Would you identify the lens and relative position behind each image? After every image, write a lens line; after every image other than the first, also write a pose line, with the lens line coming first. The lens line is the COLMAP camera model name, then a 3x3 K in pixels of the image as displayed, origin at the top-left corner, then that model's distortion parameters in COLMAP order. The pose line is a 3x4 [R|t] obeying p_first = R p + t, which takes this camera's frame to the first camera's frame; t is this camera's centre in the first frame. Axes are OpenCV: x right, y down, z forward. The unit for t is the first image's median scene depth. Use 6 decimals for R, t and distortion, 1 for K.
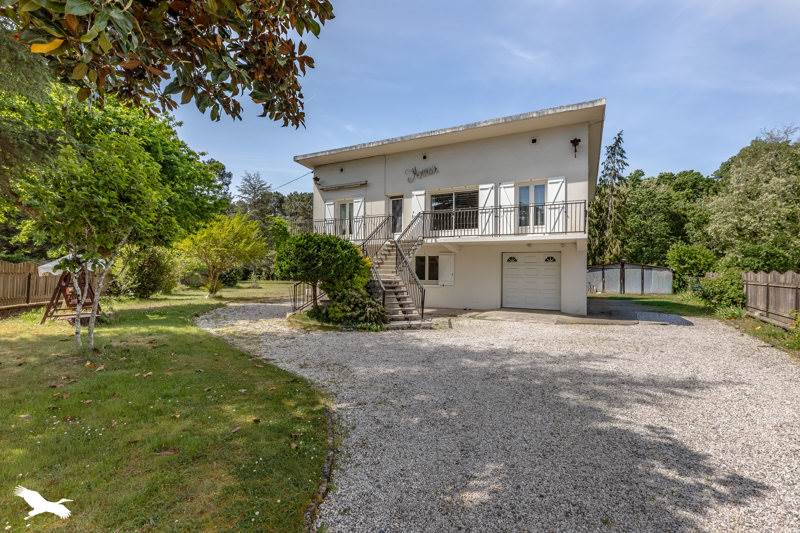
lens RADIAL K [[359.6, 0, 401.2], [0, 359.6, 280.6], [0, 0, 1]] dist [0.002540, 0.000248]
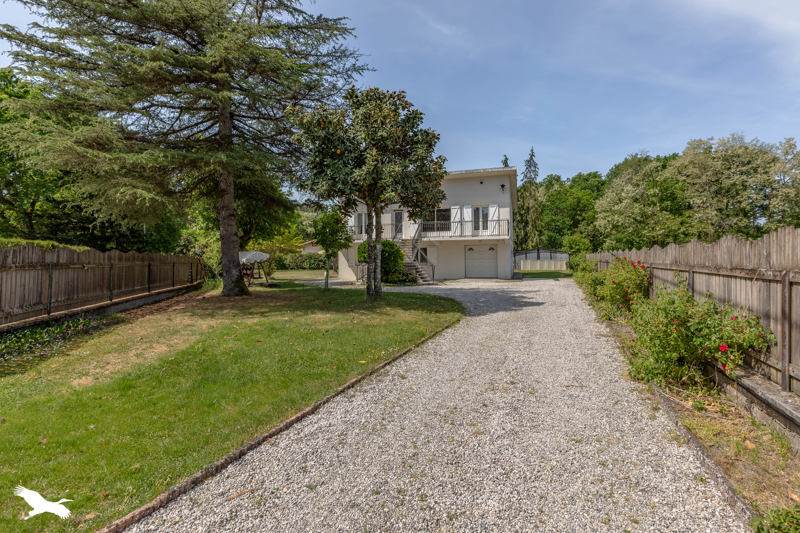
lens RADIAL K [[349.9, 0, 400.0], [0, 349.9, 266.5], [0, 0, 1]] dist [-0.000404, 0.000009]
pose [[0.989646, -0.024913, 0.141349, -0.270339], [0.024879, 0.999688, 0.002013, 0.011702], [-0.141355, 0.001525, 0.989958, -0.626282]]
